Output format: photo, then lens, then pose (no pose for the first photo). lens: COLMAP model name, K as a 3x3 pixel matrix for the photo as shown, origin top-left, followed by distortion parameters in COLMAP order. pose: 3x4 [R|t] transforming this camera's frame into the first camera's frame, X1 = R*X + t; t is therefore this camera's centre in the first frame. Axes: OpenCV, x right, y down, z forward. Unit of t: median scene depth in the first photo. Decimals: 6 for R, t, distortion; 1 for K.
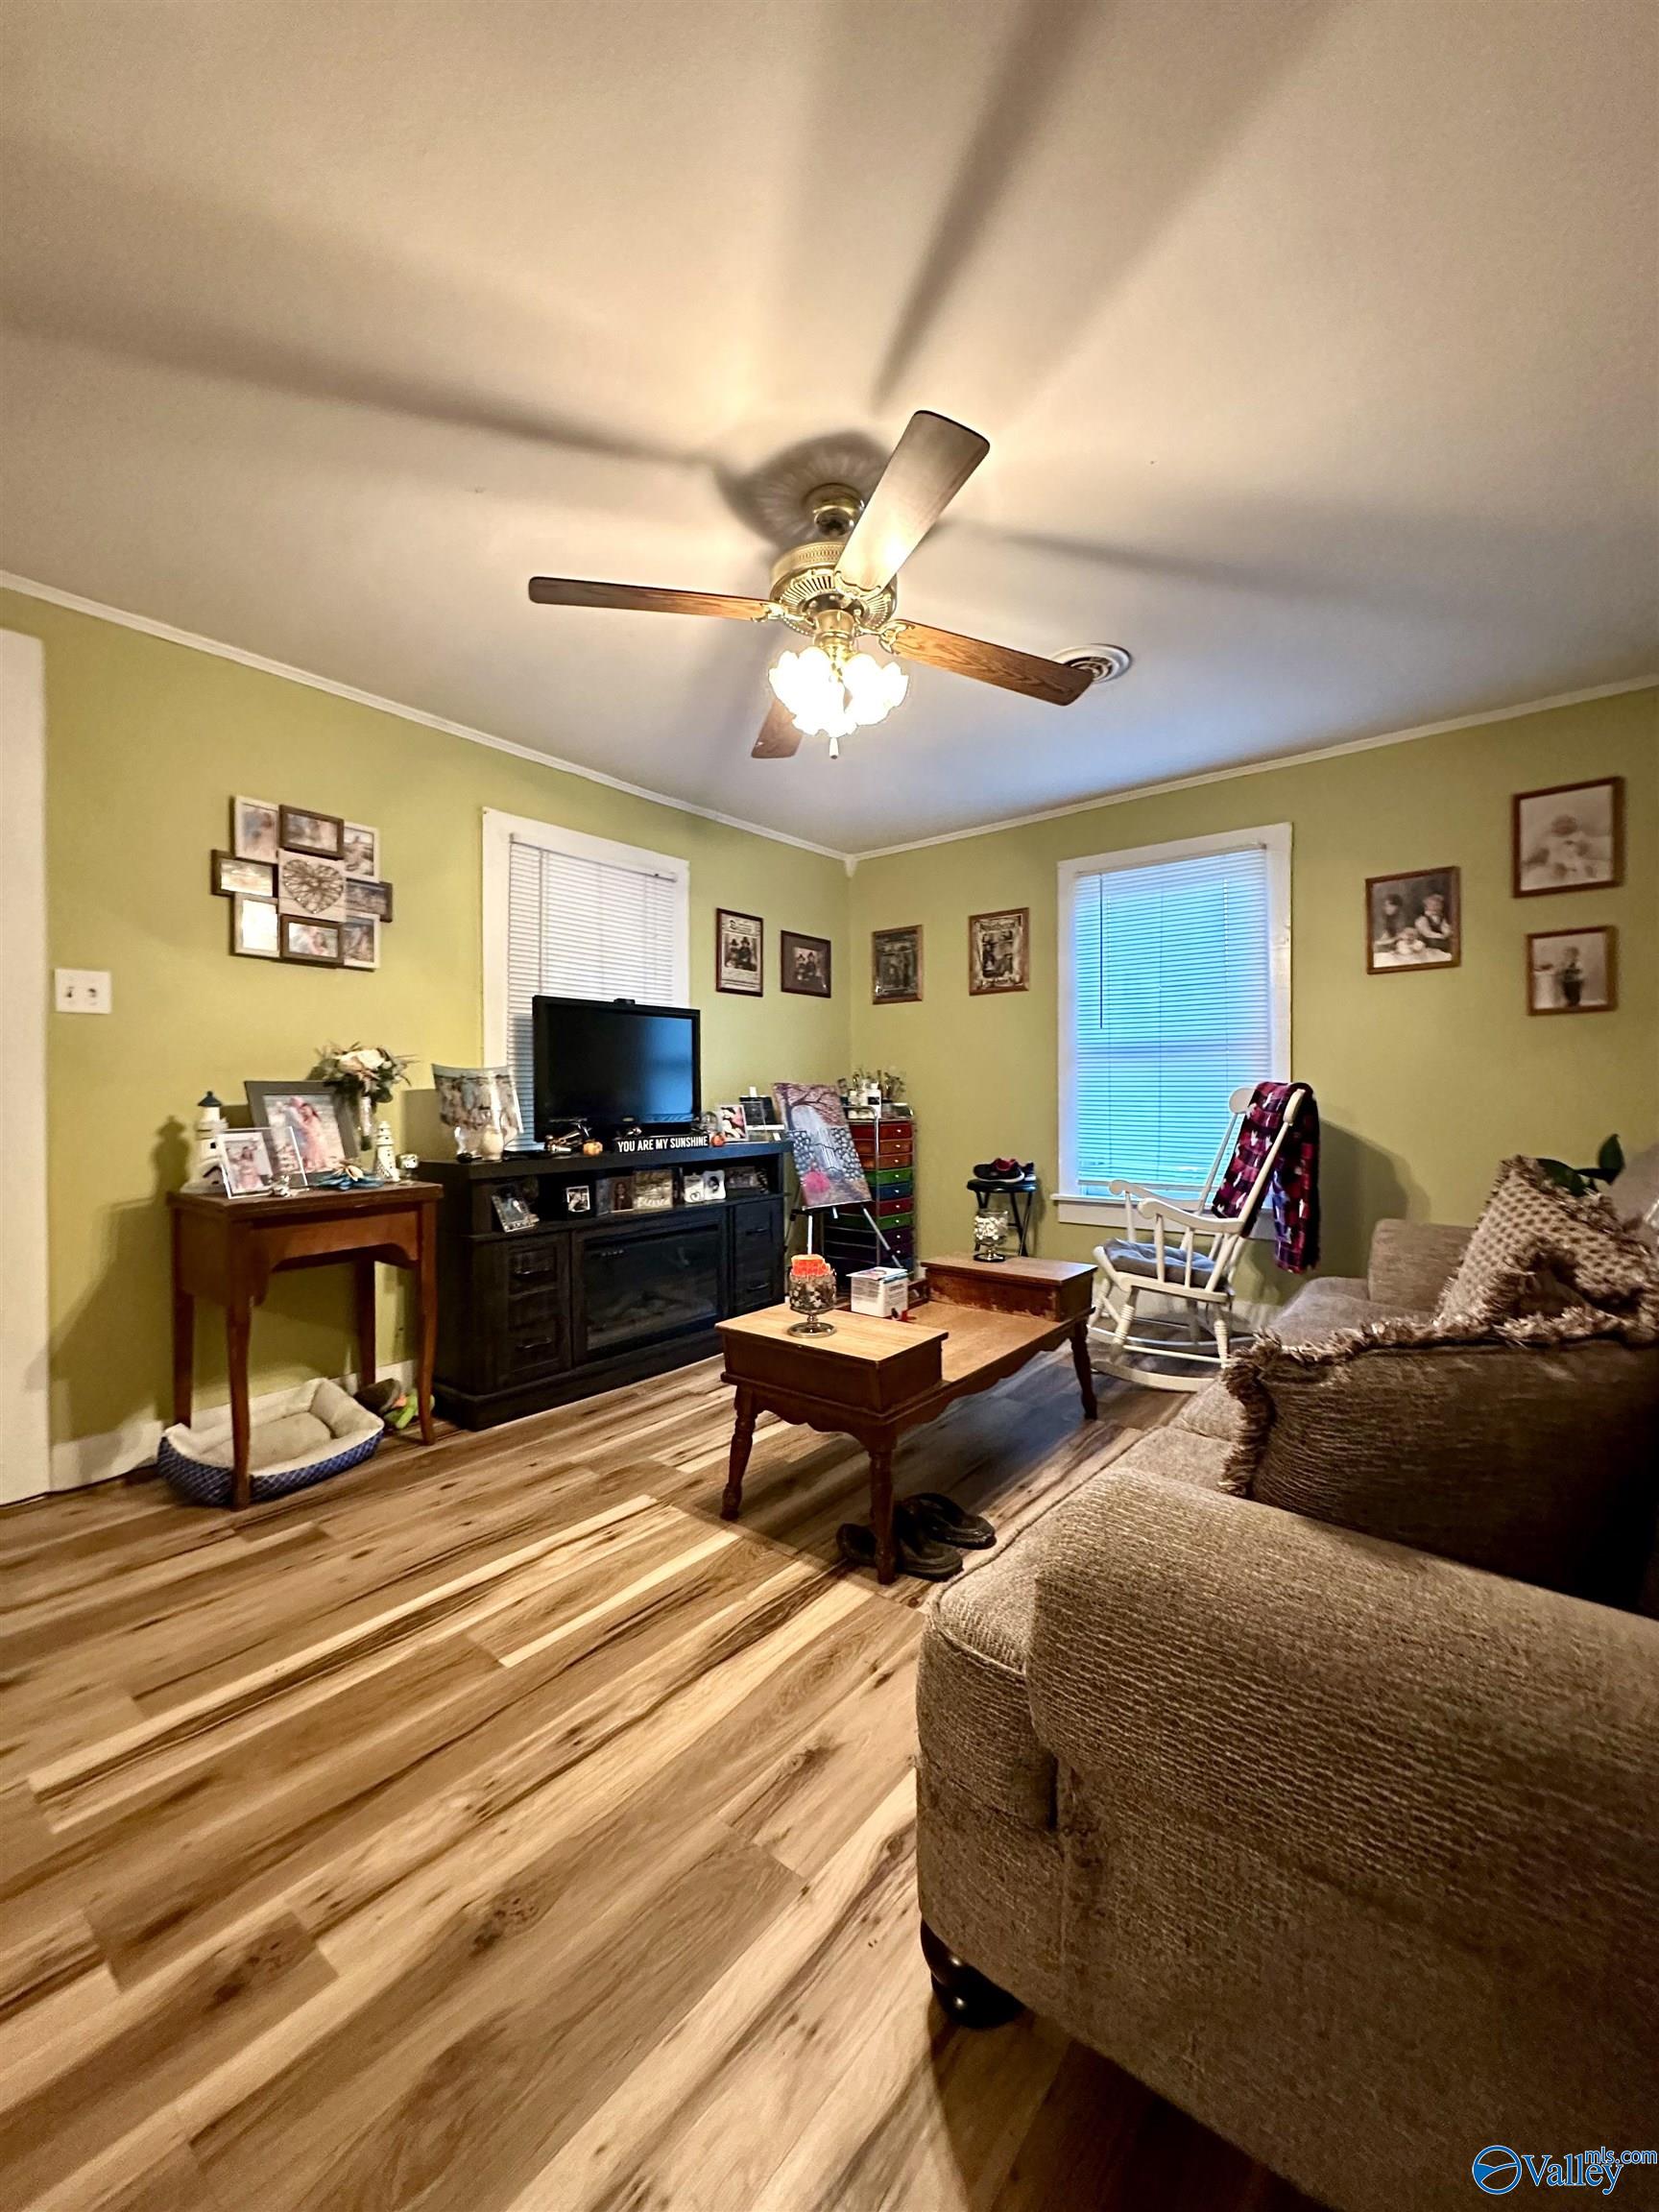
lens RADIAL K [[879.6, 0, 829.2], [0, 879.6, 1099.6], [0, 0, 1]] dist [-0.001996, 0.000456]
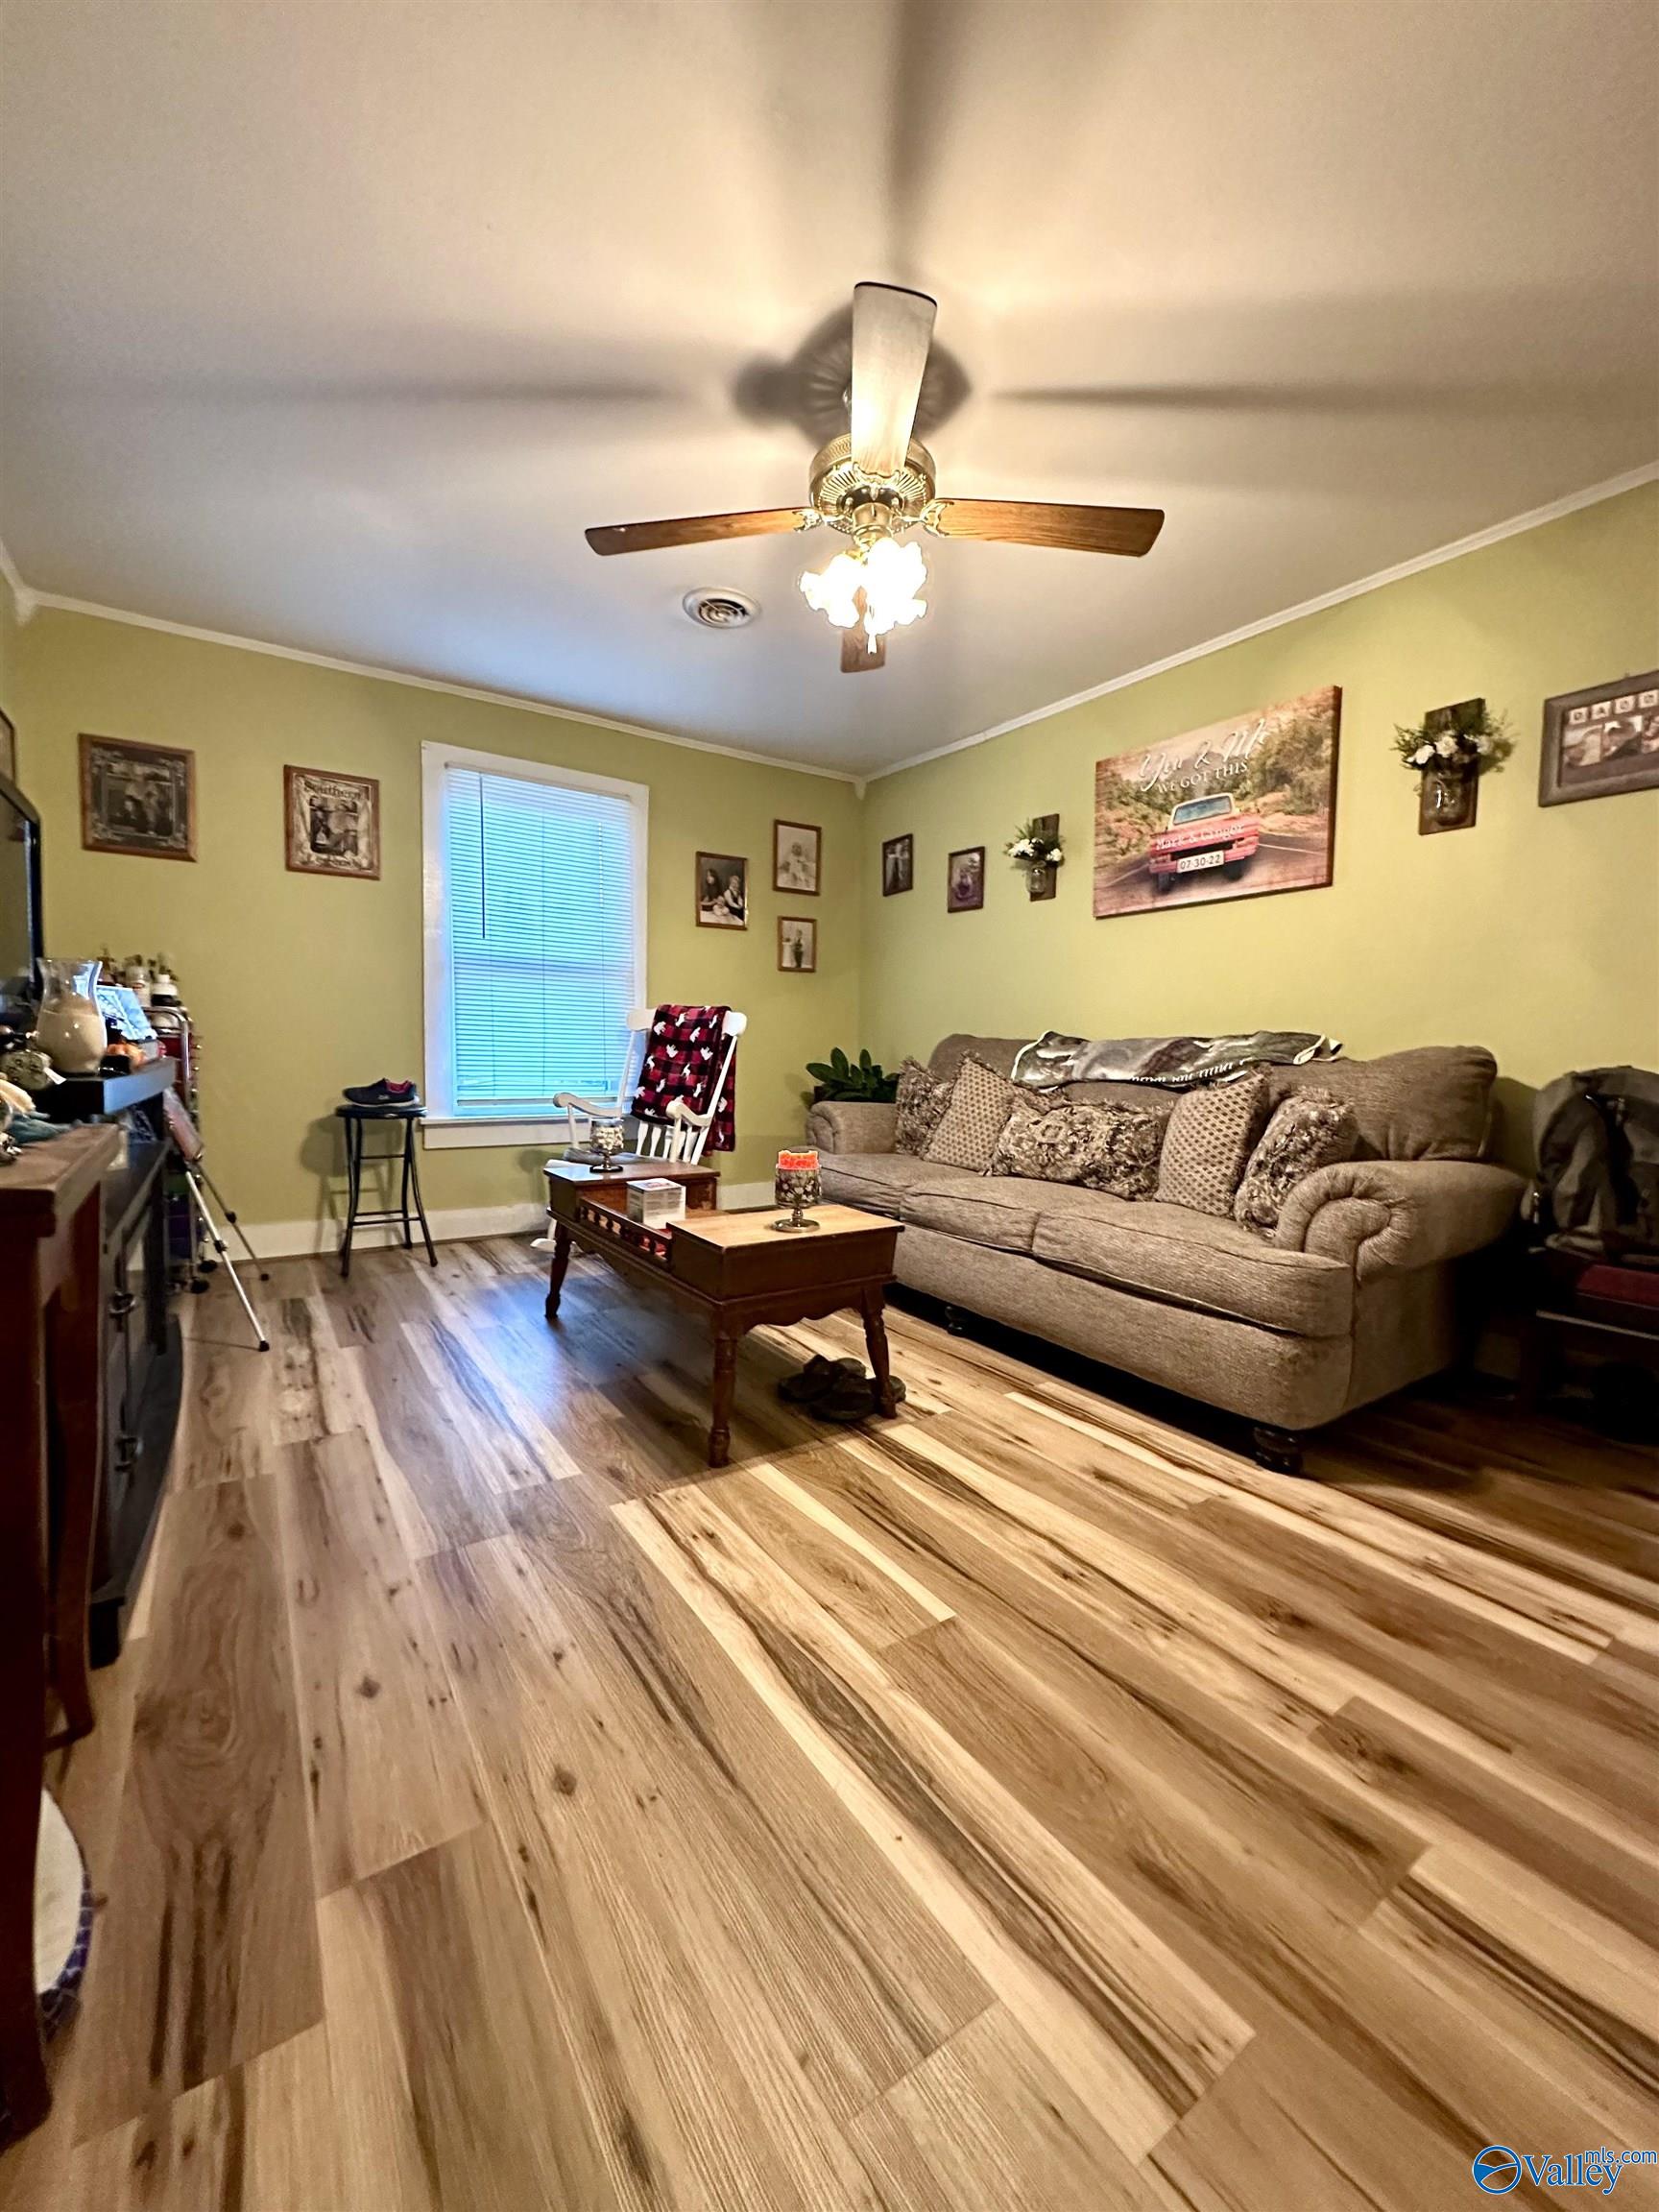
lens RADIAL K [[879.6, 0, 828.7], [0, 879.6, 1100.2], [0, 0, 1]] dist [-0.001996, 0.000456]
pose [[0.302452, -0.044967, 0.952103, -0.816084], [-0.020022, 0.998366, 0.053512, 0.057905], [-0.952954, -0.035248, 0.301057, 0.585822]]
